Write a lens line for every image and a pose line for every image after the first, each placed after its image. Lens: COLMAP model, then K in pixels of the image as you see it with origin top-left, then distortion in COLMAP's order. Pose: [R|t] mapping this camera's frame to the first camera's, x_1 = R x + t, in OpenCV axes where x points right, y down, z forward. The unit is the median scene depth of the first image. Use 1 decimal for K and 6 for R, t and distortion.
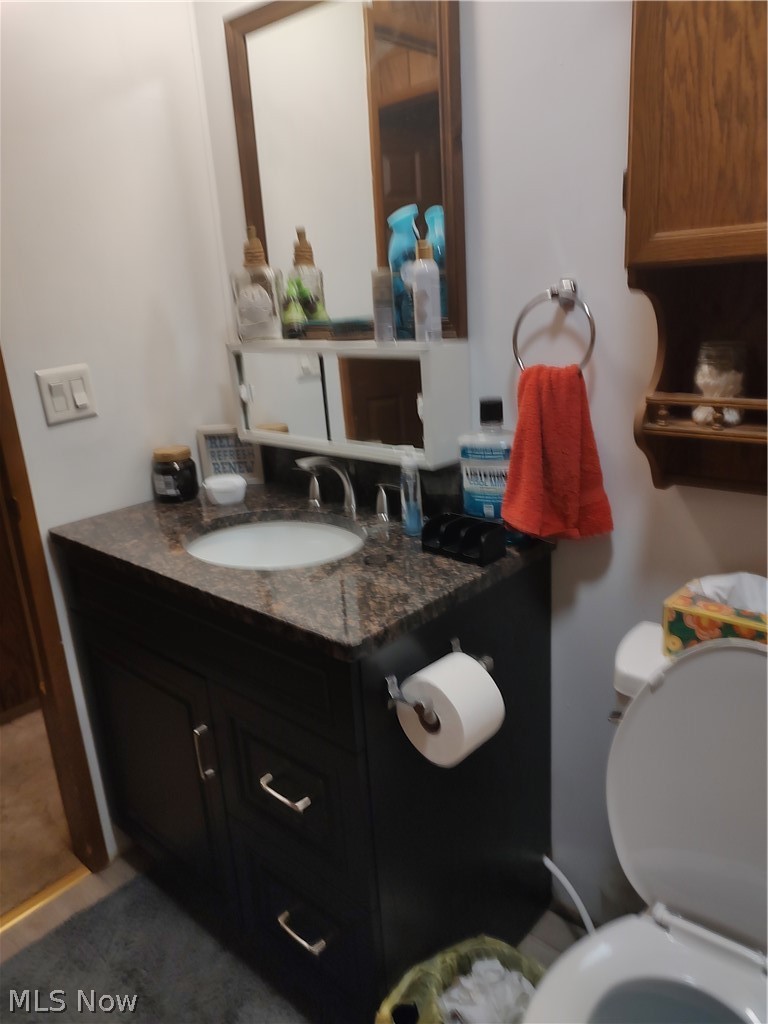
lens RADIAL K [[733.2, 0, 387.0], [0, 733.2, 517.4], [0, 0, 1]] dist [0.010685, -0.019539]
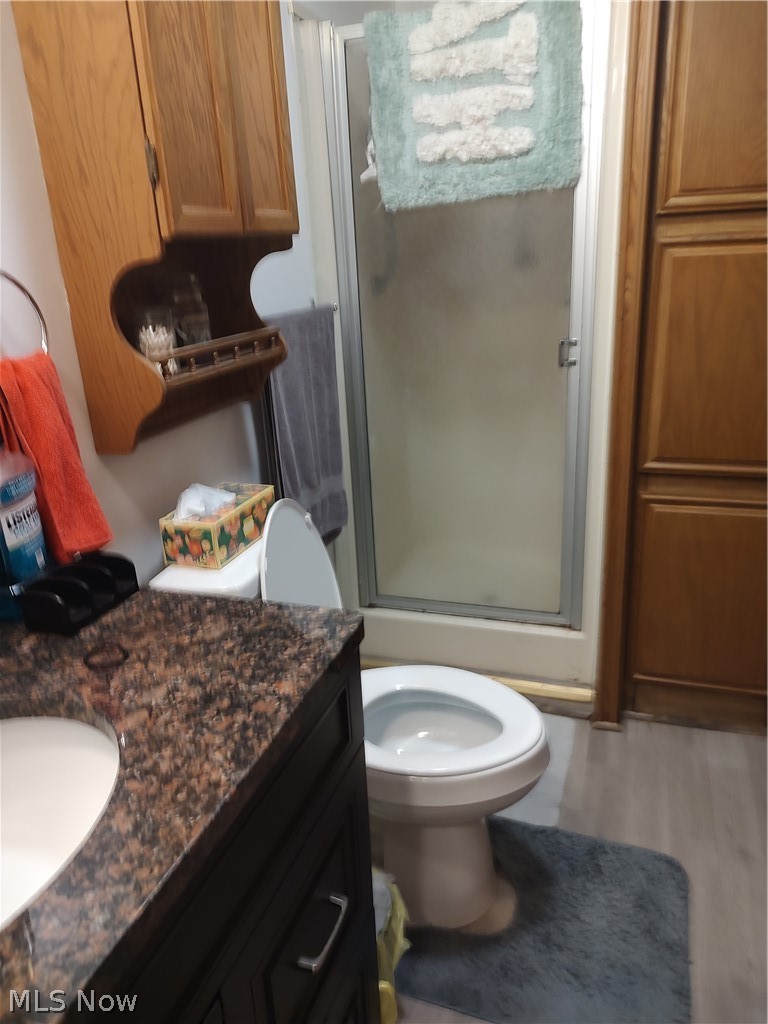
lens RADIAL K [[733.2, 0, 387.5], [0, 733.2, 507.4], [0, 0, 1]] dist [0.010685, -0.019539]
pose [[-0.379351, -0.231244, 0.895890, -0.794790], [0.351403, 0.859708, 0.370701, -0.253453], [-0.855926, 0.455444, -0.244871, 1.060343]]
